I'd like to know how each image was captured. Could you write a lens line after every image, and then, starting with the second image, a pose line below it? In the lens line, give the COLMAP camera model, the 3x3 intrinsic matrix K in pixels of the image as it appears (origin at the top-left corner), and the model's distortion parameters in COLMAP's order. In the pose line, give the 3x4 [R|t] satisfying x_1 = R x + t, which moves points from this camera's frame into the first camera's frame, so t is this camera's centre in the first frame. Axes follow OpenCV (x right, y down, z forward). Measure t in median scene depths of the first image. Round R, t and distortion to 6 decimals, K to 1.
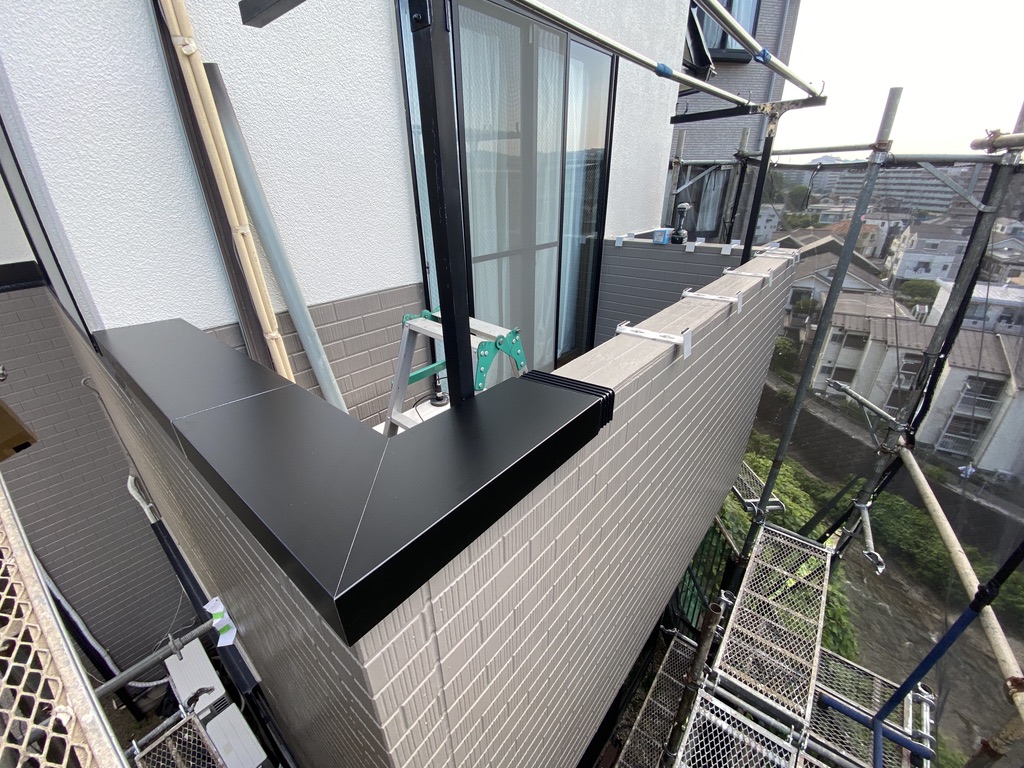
lens RADIAL K [[421.9, 0, 511.6], [0, 421.9, 383.6], [0, 0, 1]] dist [-0.000995, -0.010038]
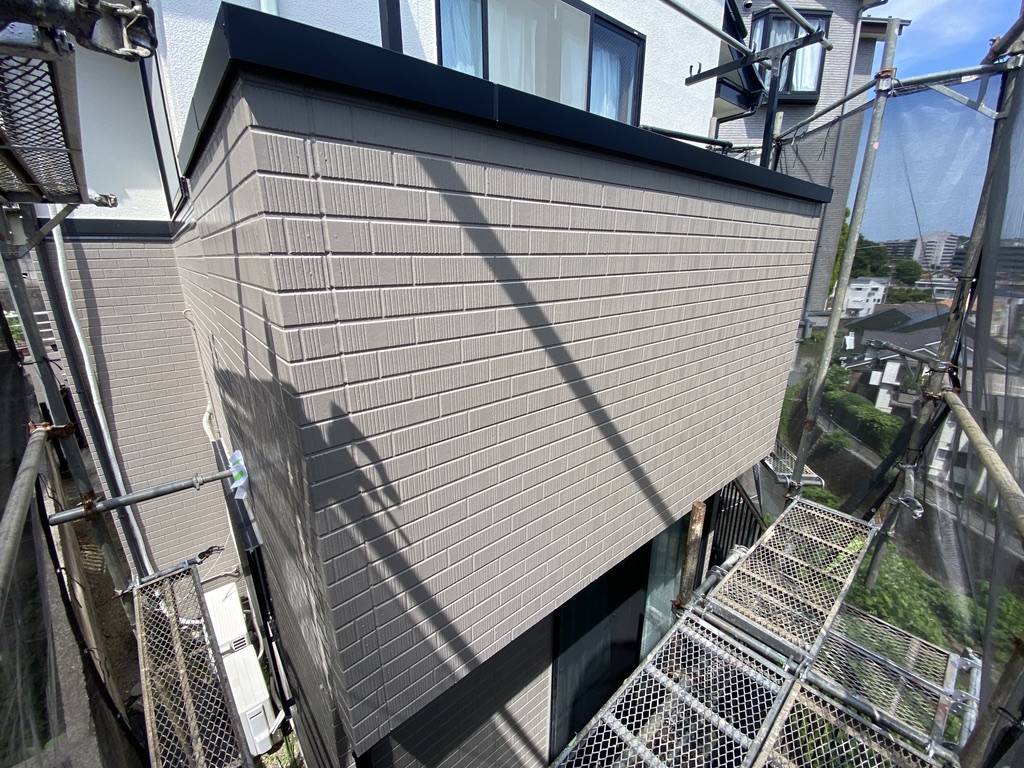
lens RADIAL K [[421.9, 0, 512.7], [0, 421.9, 386.0], [0, 0, 1]] dist [-0.000995, -0.010038]
pose [[0.983339, 0.061914, -0.170913, 0.174314], [-0.085798, 0.986973, -0.136098, 0.347621], [0.160260, 0.148494, 0.975841, -0.019172]]
